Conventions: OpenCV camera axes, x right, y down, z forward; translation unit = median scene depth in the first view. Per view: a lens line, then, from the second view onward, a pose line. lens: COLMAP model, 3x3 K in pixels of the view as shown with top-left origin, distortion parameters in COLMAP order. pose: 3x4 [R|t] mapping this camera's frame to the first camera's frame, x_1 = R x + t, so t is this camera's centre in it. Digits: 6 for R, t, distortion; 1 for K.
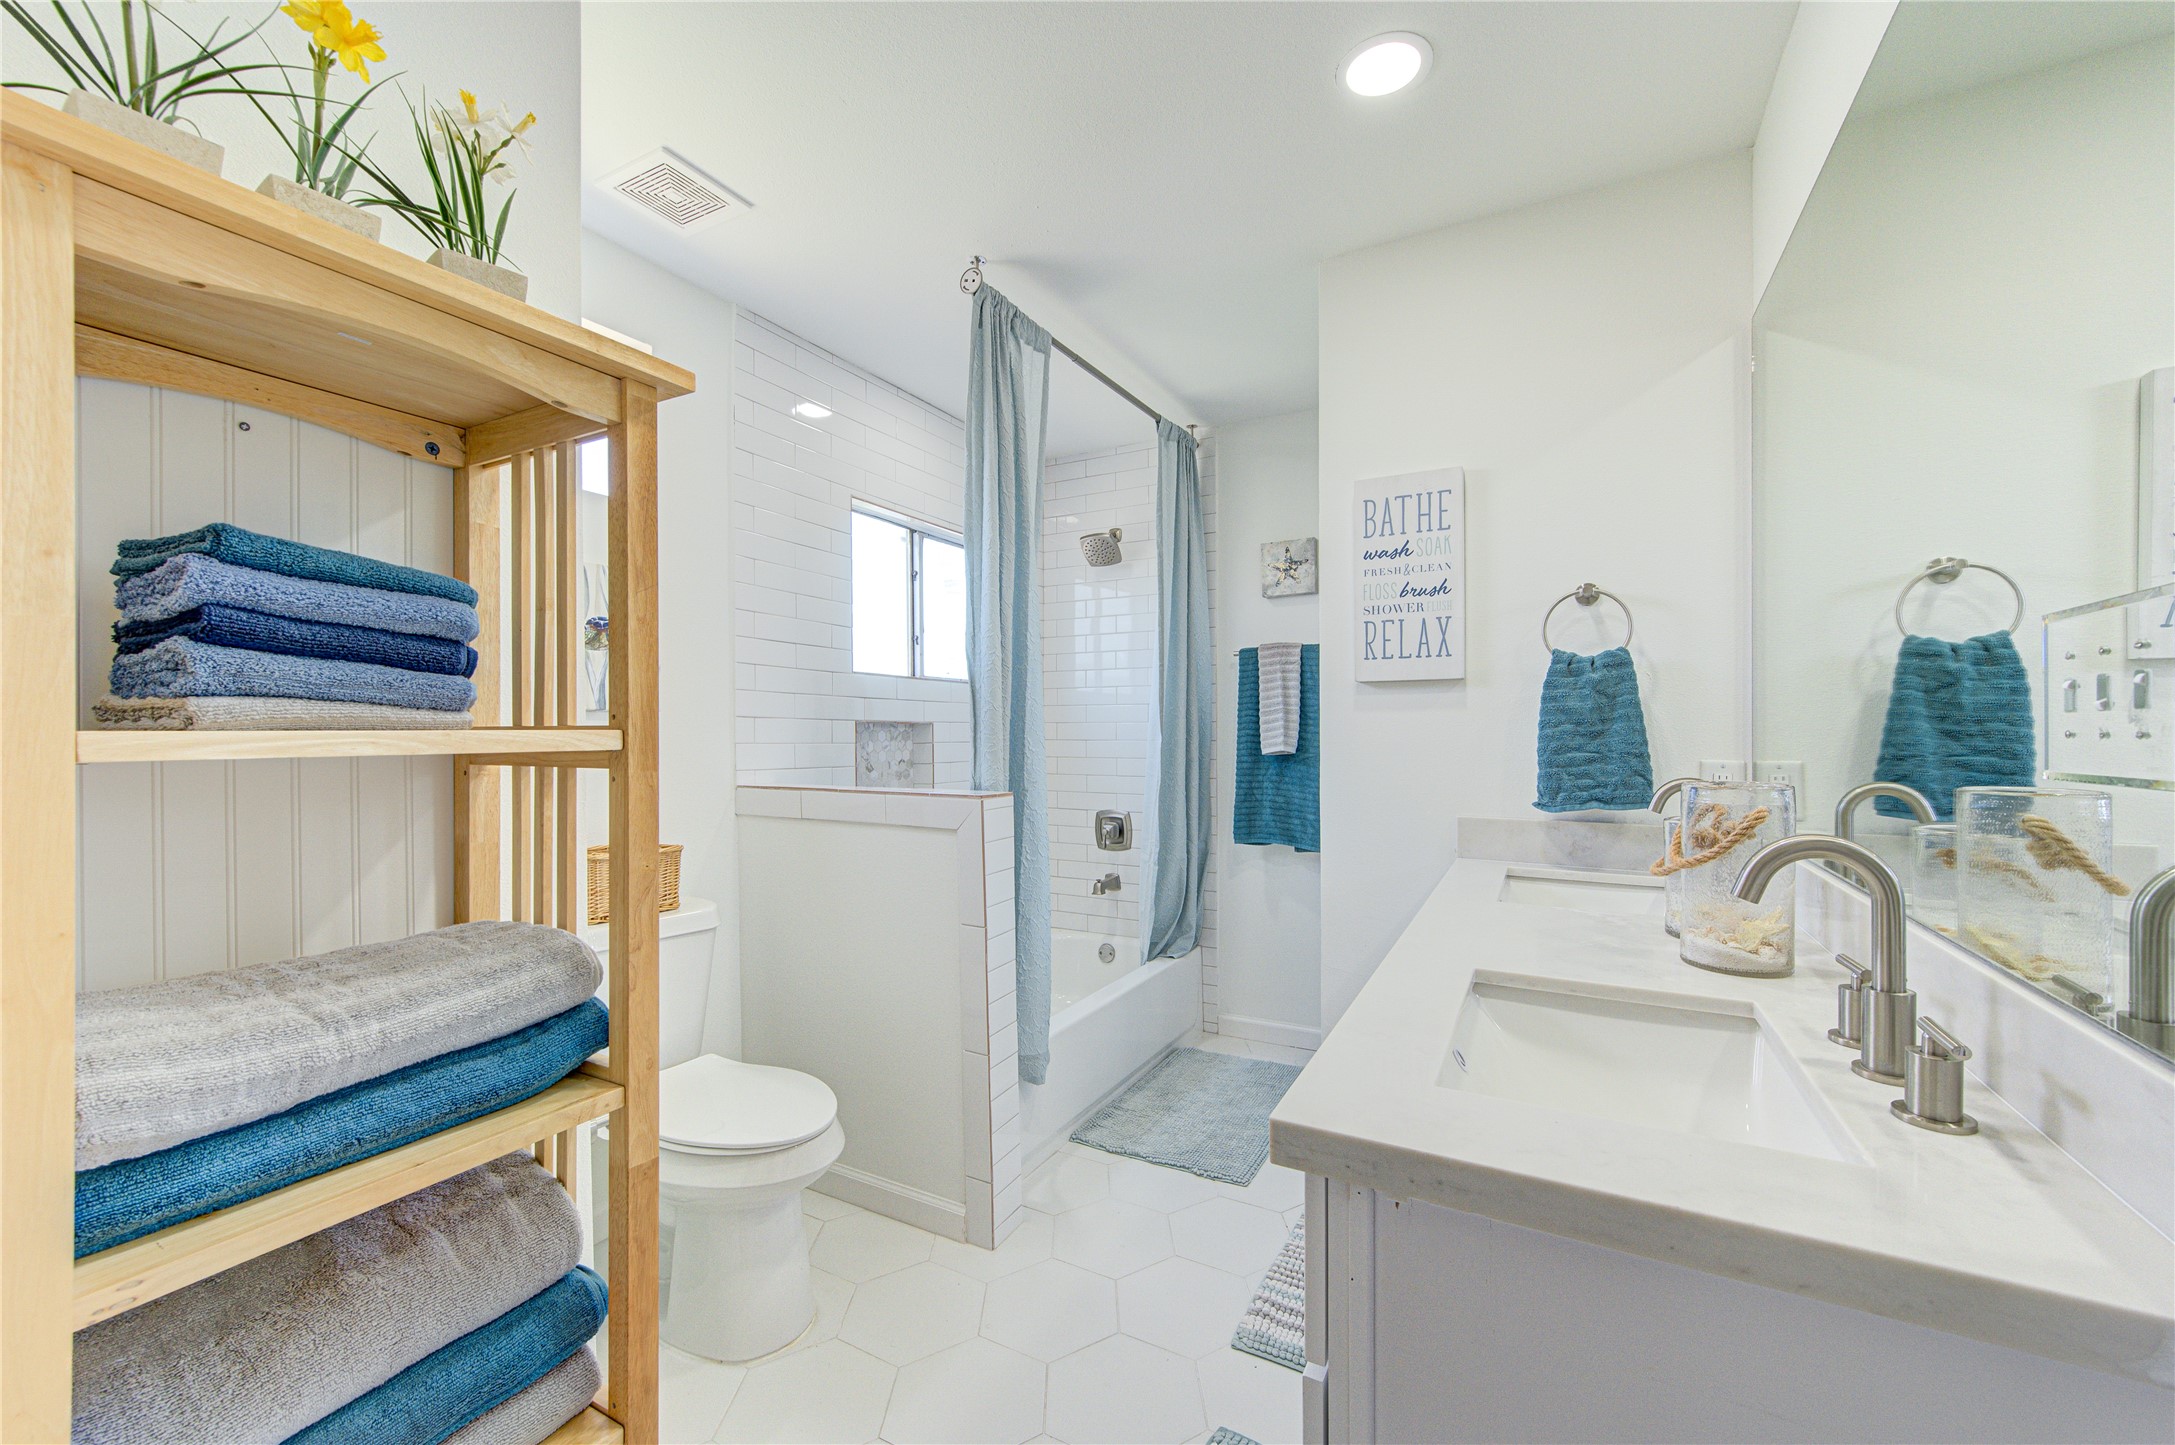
lens RADIAL K [[849.2, 0, 1107.1], [0, 849.2, 736.3], [0, 0, 1]] dist [0.004983, -0.001276]
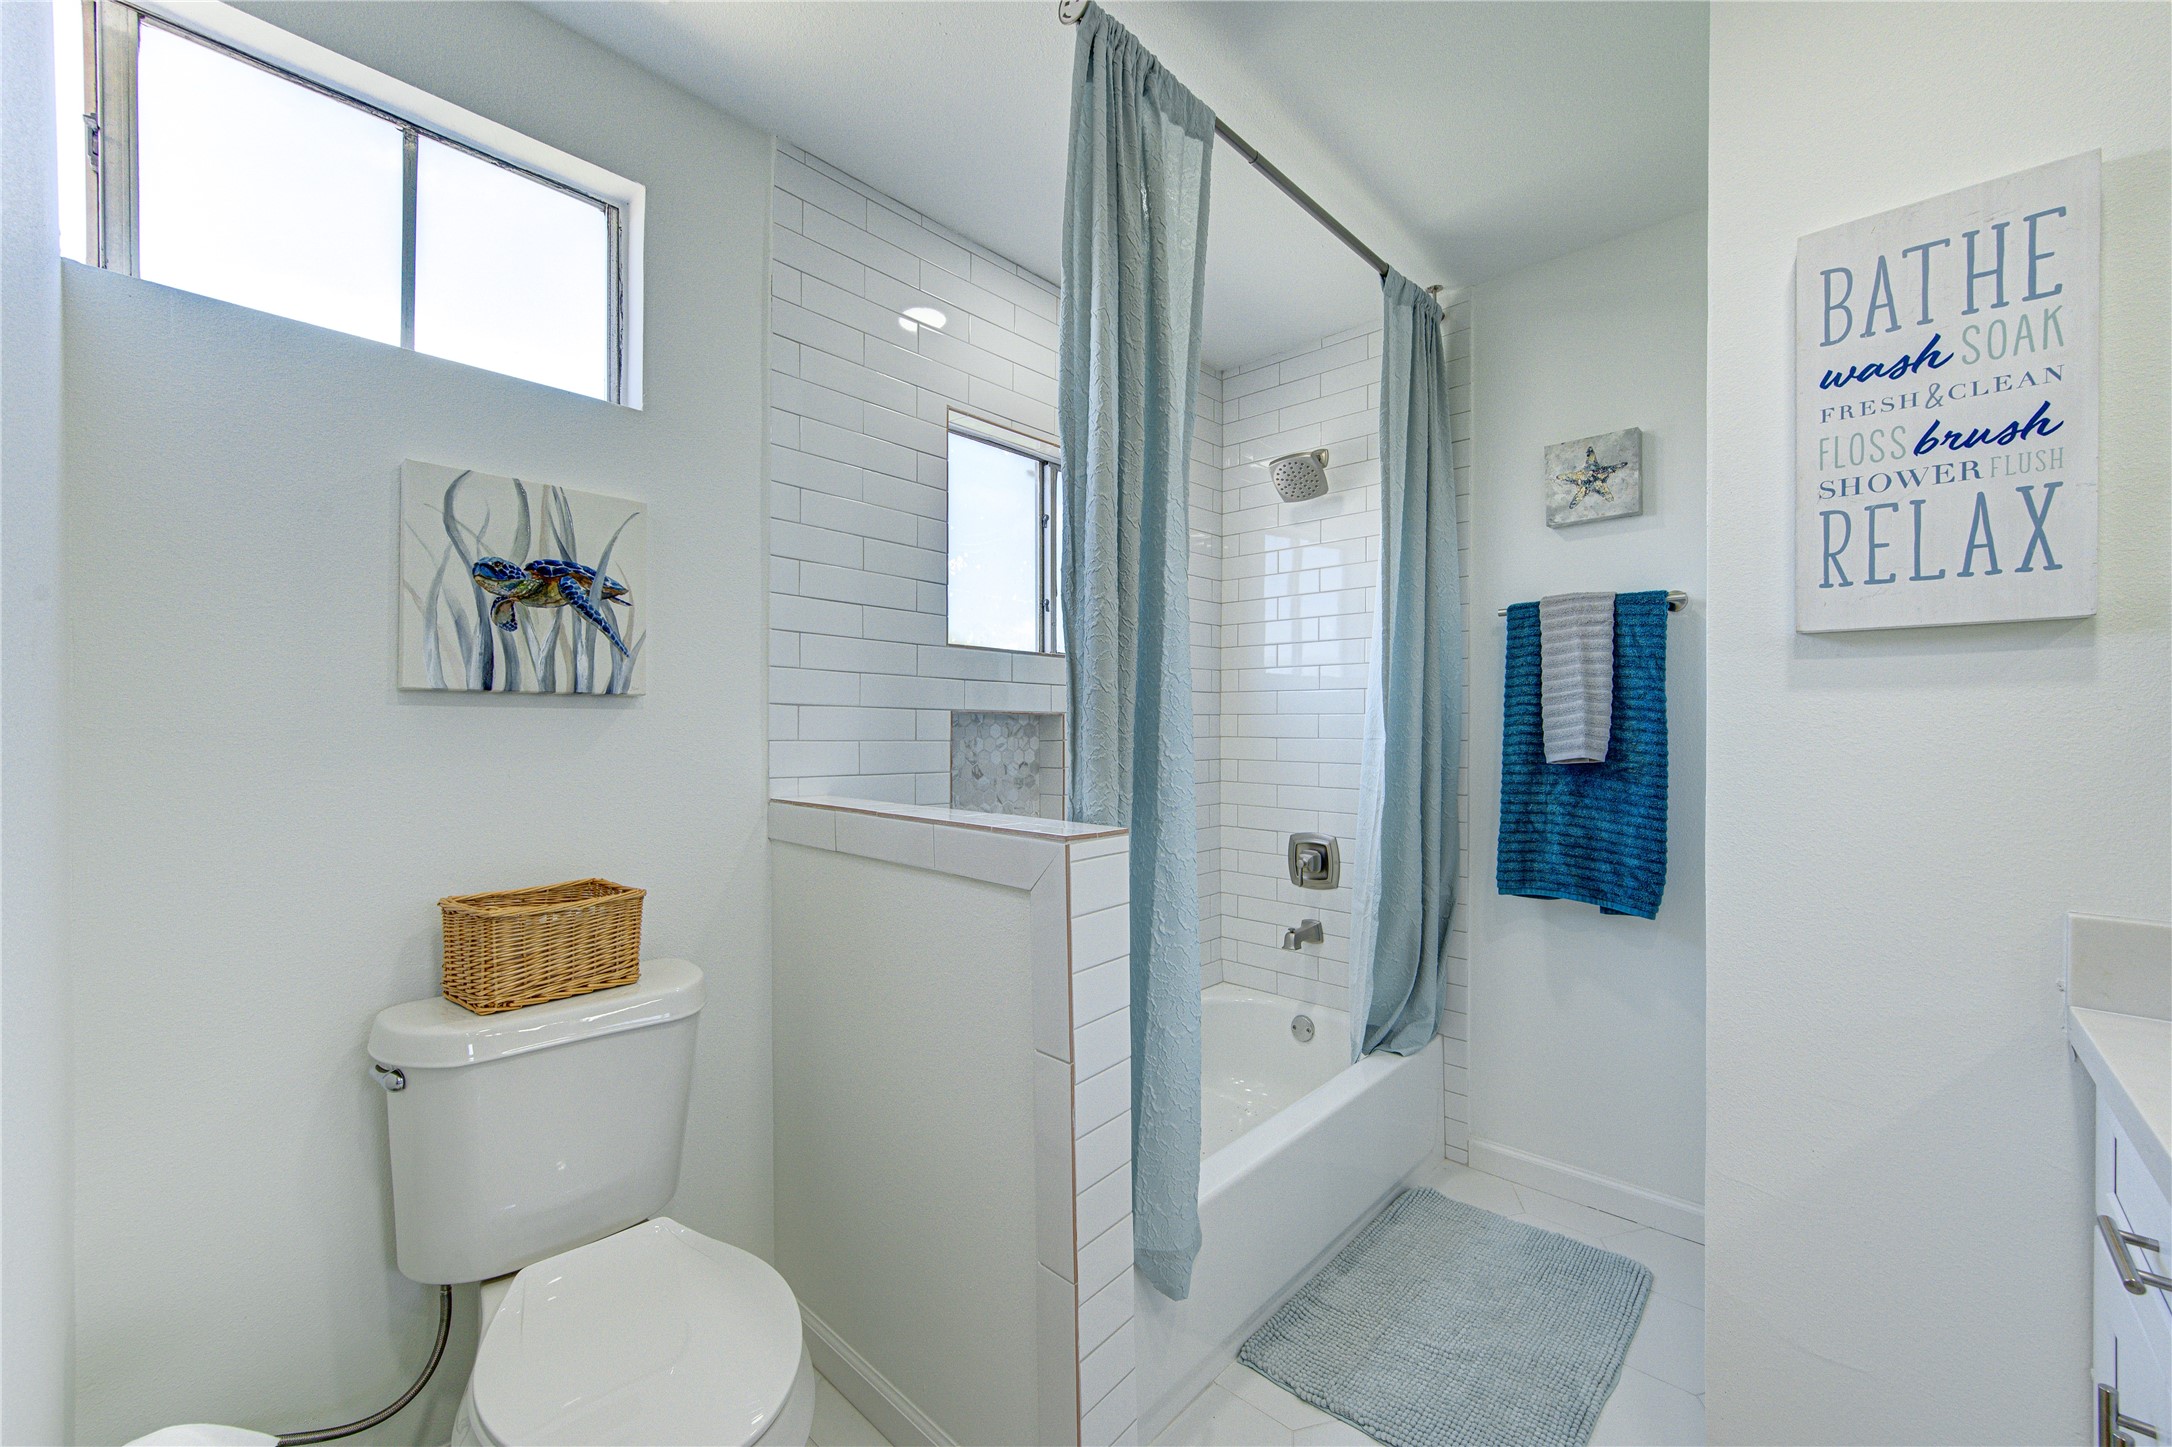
lens RADIAL K [[854.7, 0, 1082.7], [0, 854.7, 730.2], [0, 0, 1]] dist [0.003178, -0.001287]
pose [[0.964307, 0.006896, -0.264697, 0.011942], [-0.006740, 0.999976, 0.001497, -0.002633], [0.264701, 0.000341, 0.964331, 0.299451]]
